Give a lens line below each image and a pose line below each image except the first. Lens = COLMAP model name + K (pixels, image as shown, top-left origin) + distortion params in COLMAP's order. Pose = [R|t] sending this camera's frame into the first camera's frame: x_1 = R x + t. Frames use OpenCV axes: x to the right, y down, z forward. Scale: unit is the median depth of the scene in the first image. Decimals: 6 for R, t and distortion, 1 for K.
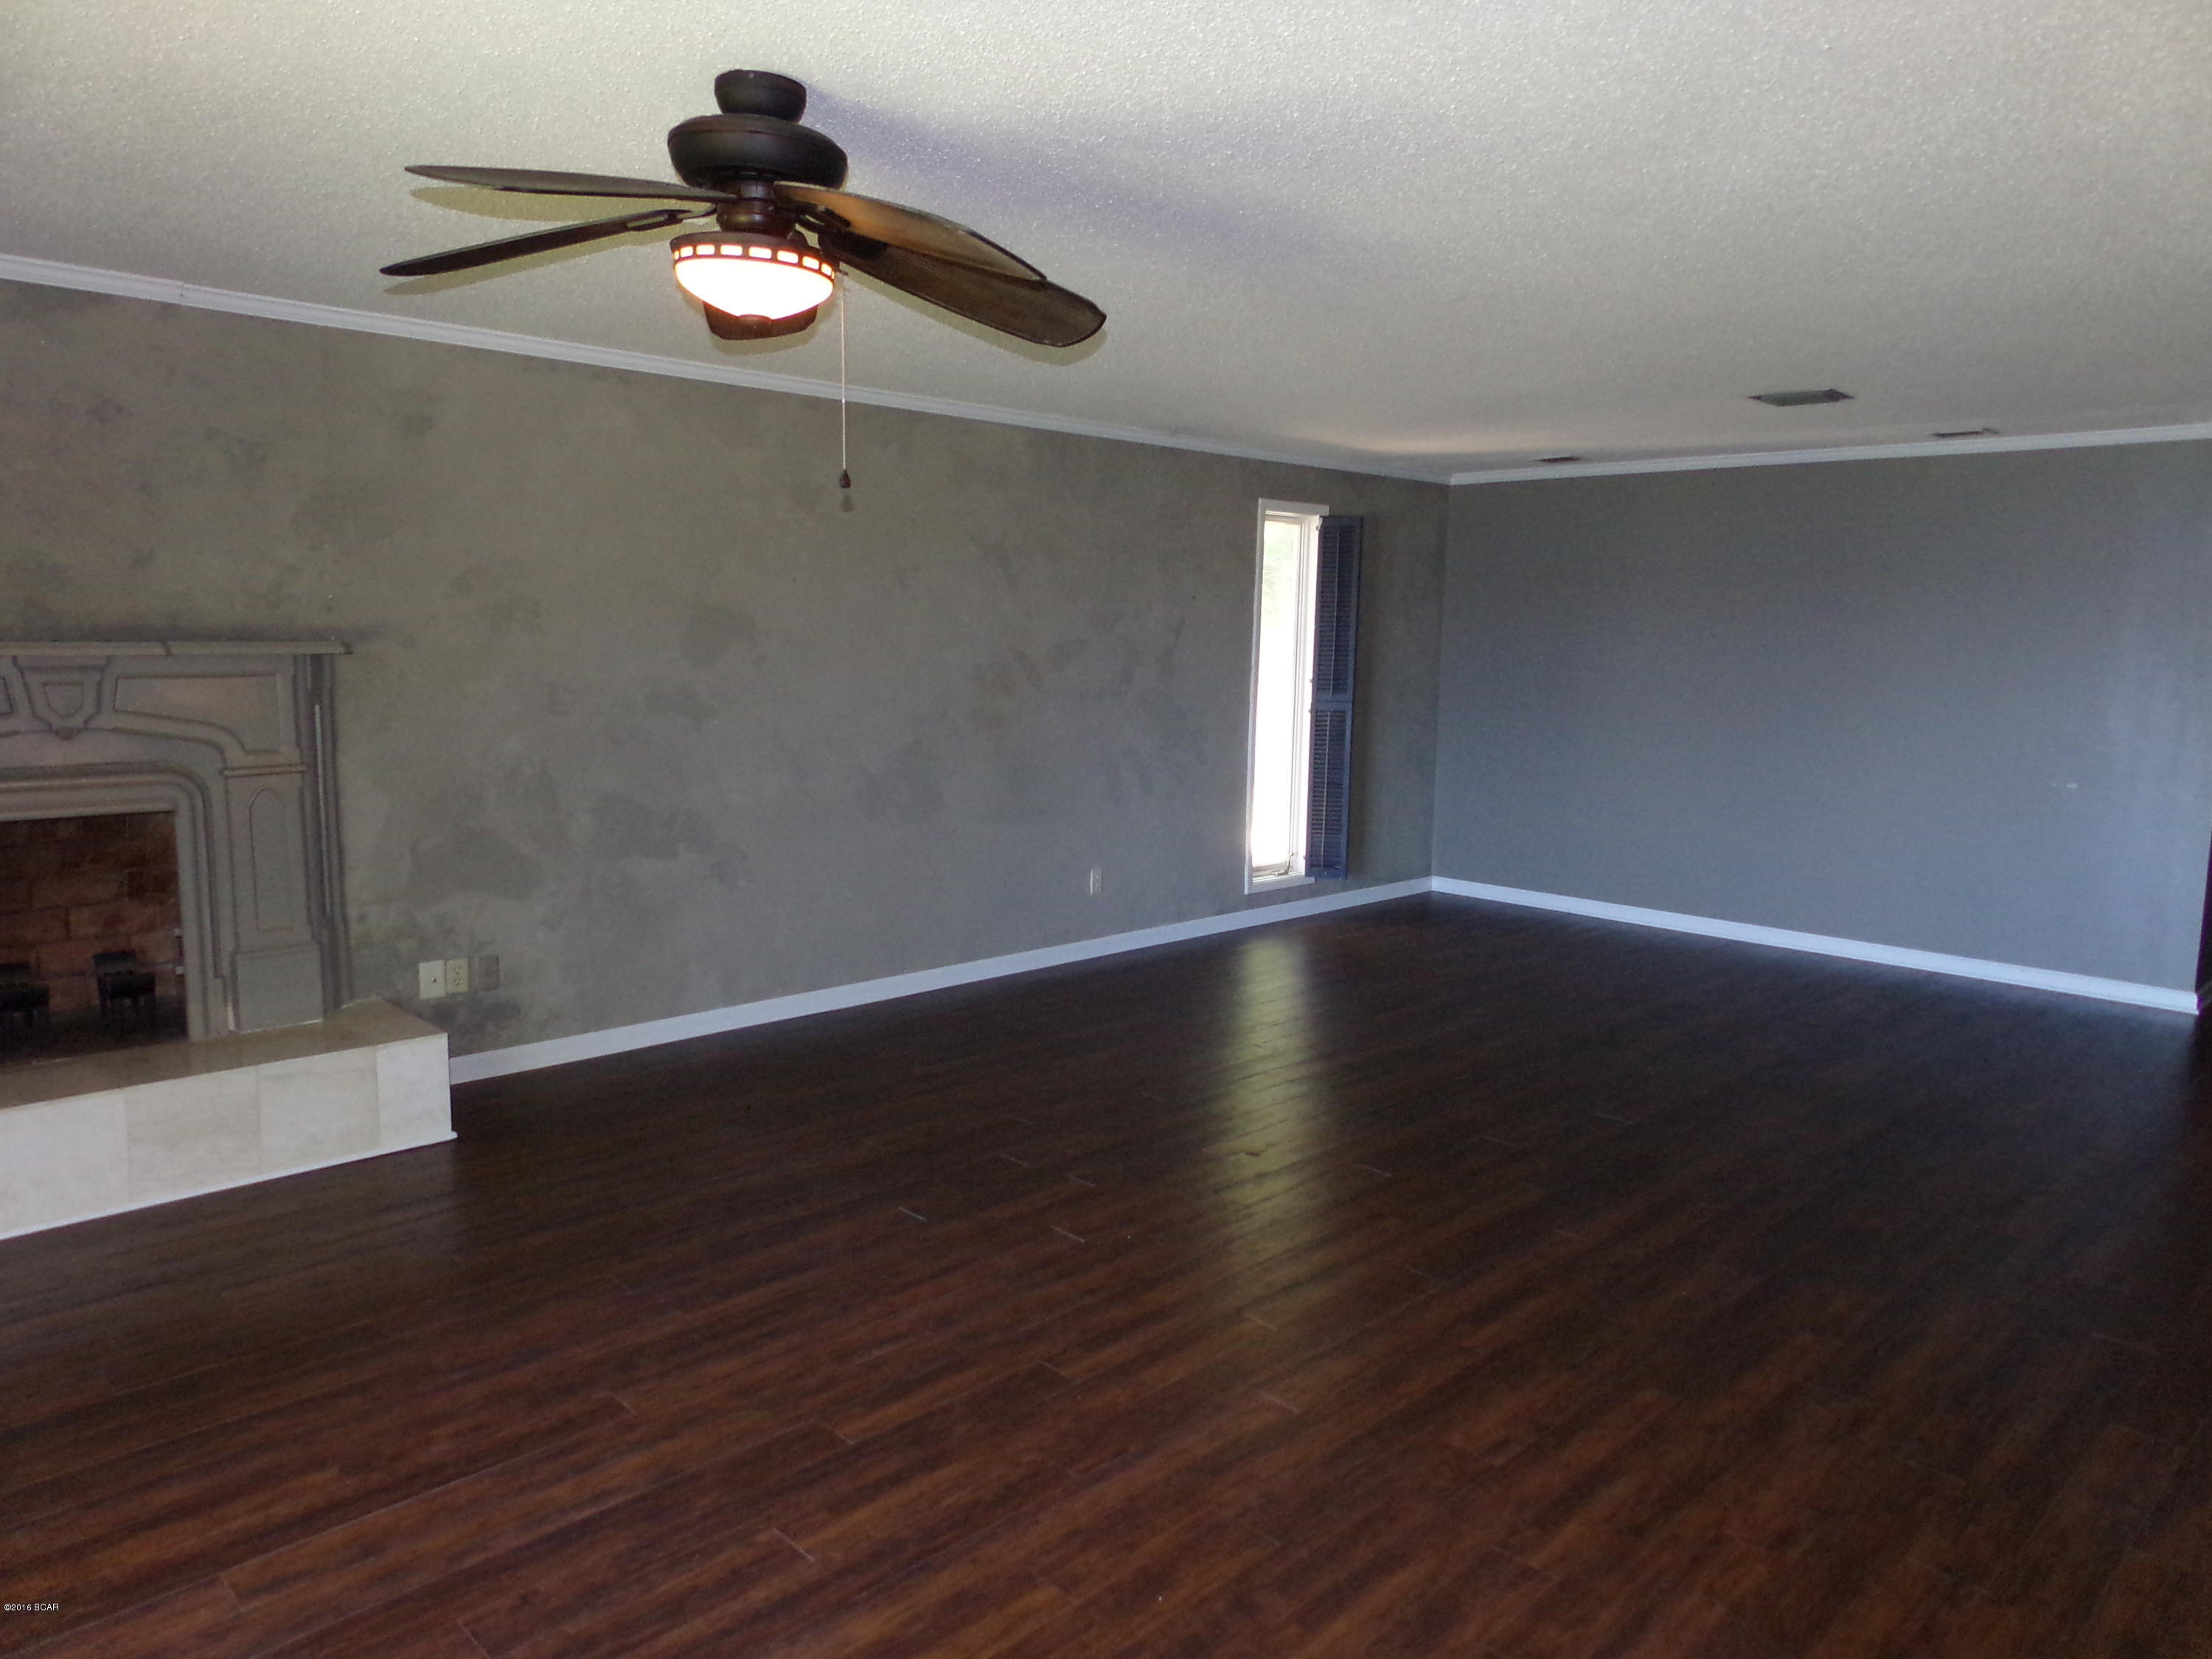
lens RADIAL K [[1527.8, 0, 1075.6], [0, 1527.8, 826.9], [0, 0, 1]] dist [0.063382, -0.099604]
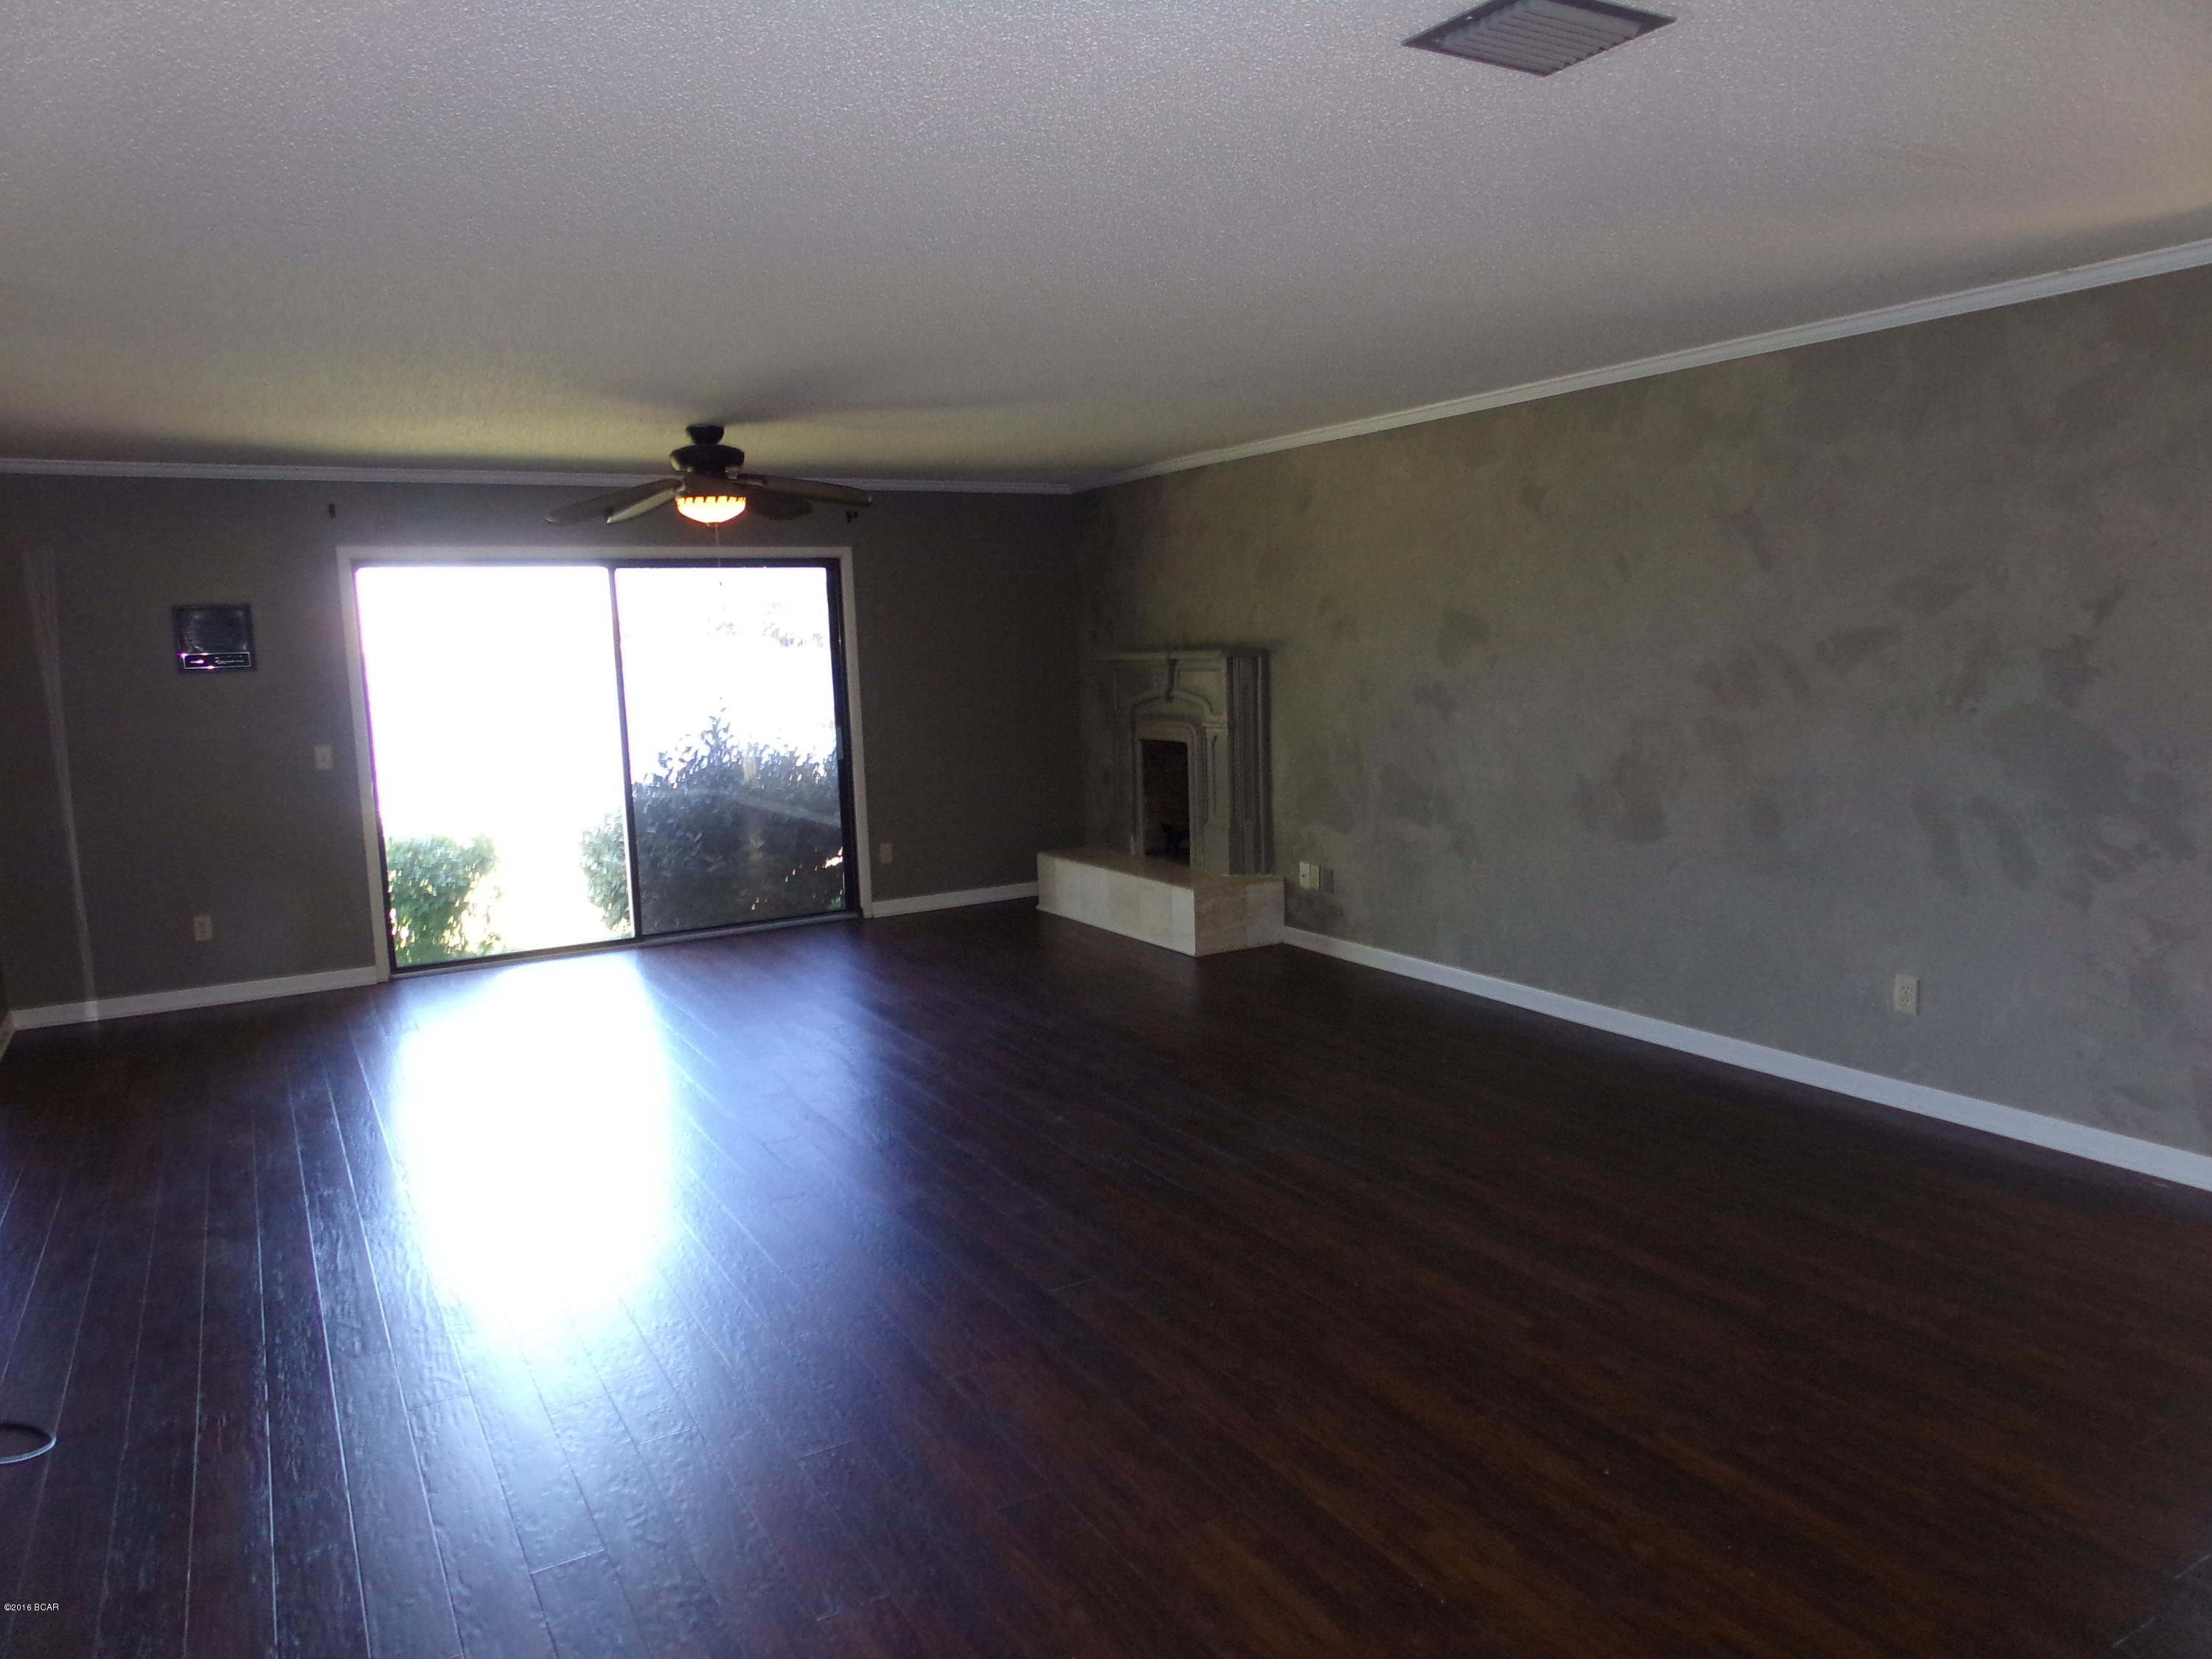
lens RADIAL K [[1465.2, 0, 1096.6], [0, 1465.2, 825.2], [0, 0, 1]] dist [0.048442, -0.083523]
pose [[-0.244261, 0.114878, -0.962881, 0.913562], [-0.097601, 0.985003, 0.142277, -0.120058], [0.964785, 0.128731, -0.229385, 1.038681]]
